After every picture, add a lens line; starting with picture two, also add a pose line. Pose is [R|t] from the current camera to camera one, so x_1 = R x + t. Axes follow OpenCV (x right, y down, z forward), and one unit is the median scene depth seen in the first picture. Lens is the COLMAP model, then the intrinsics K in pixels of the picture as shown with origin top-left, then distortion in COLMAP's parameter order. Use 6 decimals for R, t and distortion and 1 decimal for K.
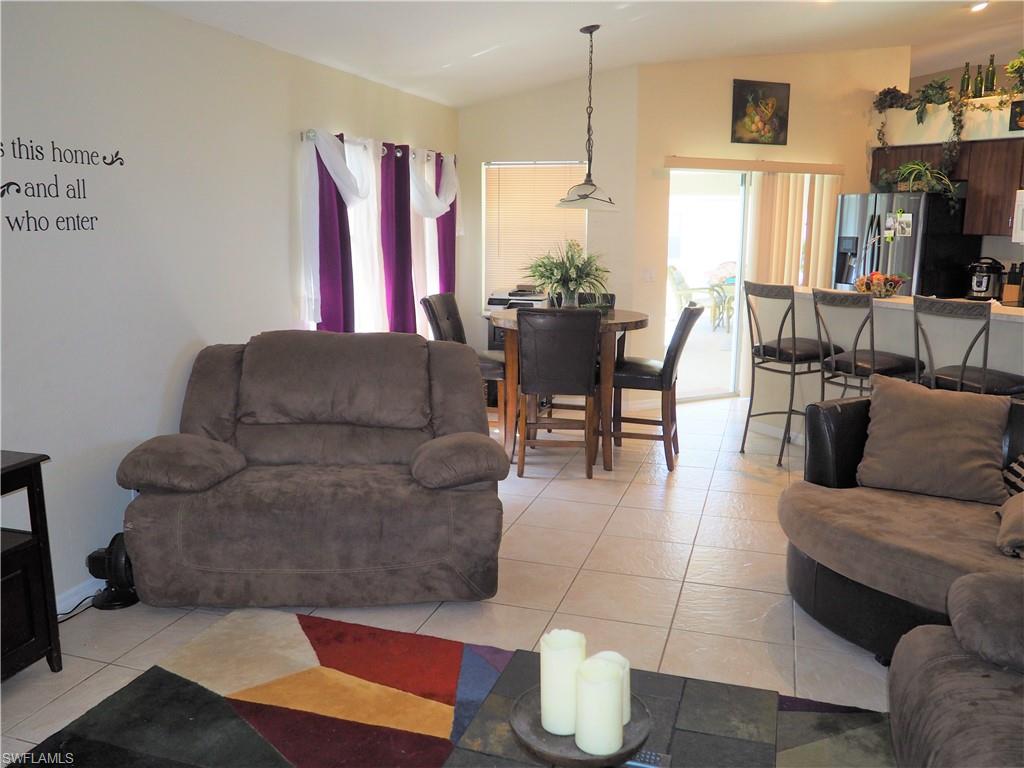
lens RADIAL K [[852.2, 0, 512.3], [0, 852.2, 385.3], [0, 0, 1]] dist [-0.053807, 0.013485]
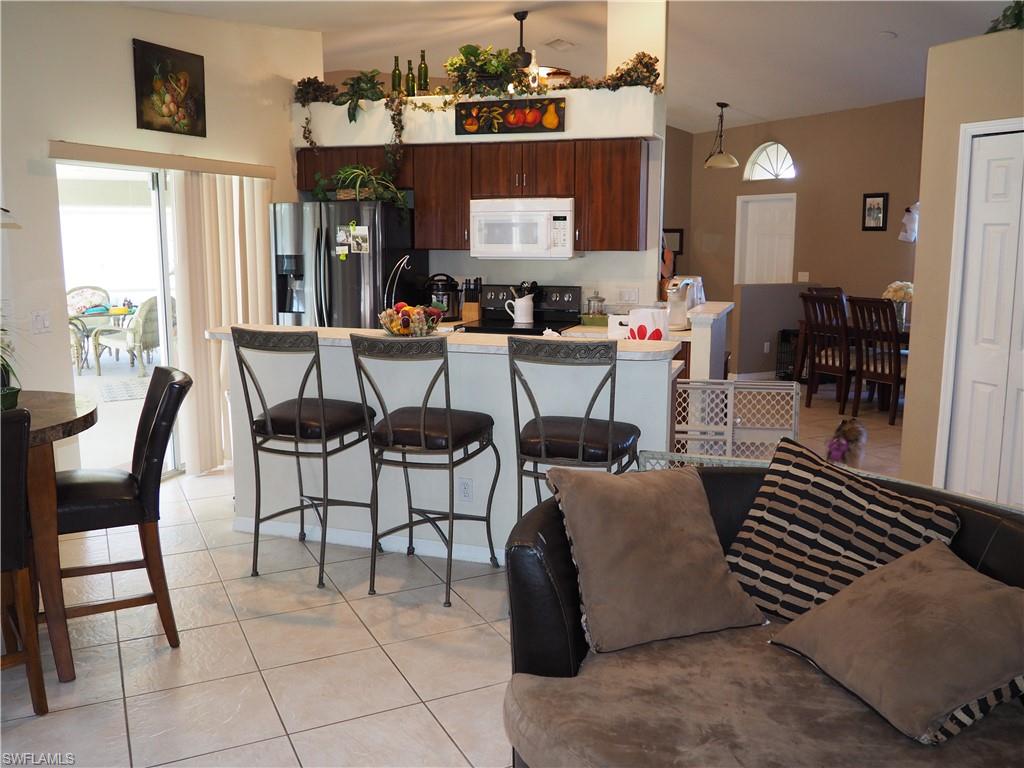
lens RADIAL K [[852.2, 0, 506.6], [0, 852.2, 378.6], [0, 0, 1]] dist [-0.053807, 0.013485]
pose [[0.718913, -0.117125, 0.685161, -0.026516], [0.132565, 0.990712, 0.030262, -0.059045], [-0.682342, 0.069073, 0.727763, 0.290355]]
